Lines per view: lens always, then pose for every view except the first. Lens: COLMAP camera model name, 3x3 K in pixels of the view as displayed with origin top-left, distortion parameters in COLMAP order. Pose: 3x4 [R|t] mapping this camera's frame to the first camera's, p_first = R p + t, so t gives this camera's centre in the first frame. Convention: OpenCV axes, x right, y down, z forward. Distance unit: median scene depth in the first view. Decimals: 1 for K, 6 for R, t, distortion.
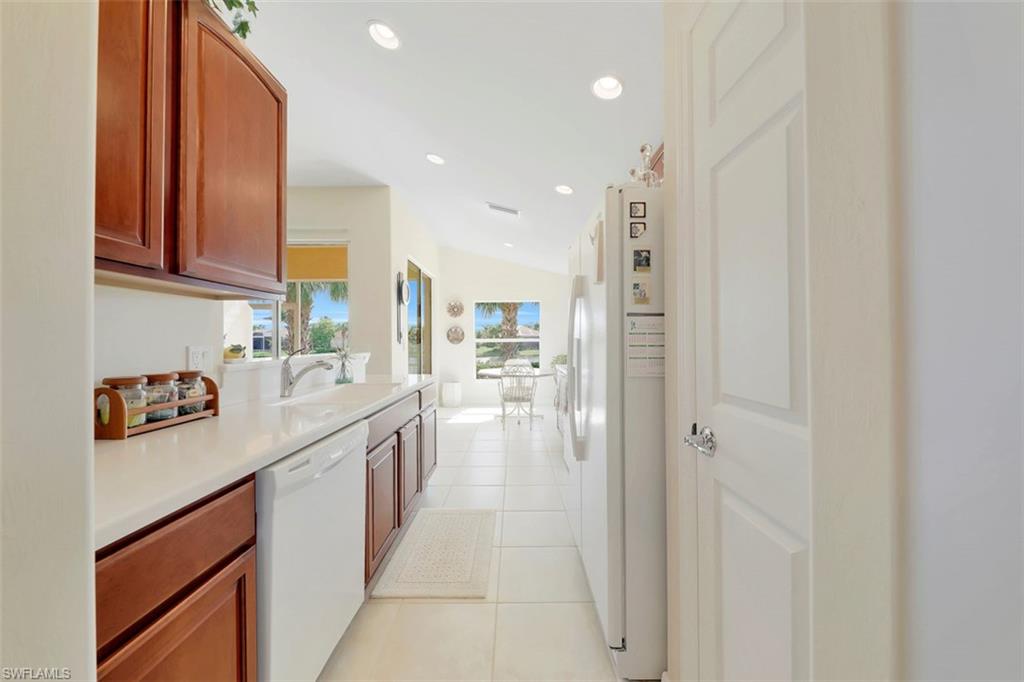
lens RADIAL K [[330.8, 0, 503.5], [0, 330.8, 339.2], [0, 0, 1]] dist [-0.000090, -0.000023]
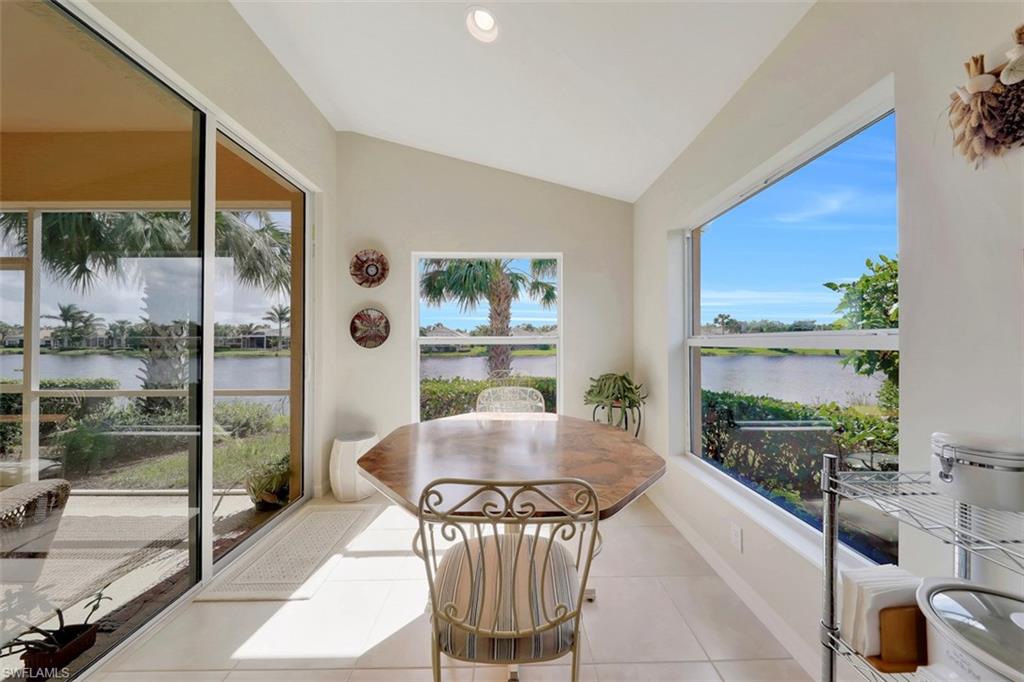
lens RADIAL K [[330.8, 0, 503.5], [0, 330.8, 339.2], [0, 0, 1]] dist [-0.000090, -0.000023]
pose [[0.999817, 0.003306, 0.018851, 0.025096], [-0.003181, 0.999973, -0.006614, 0.005373], [-0.018872, 0.006553, 0.999800, 0.555970]]
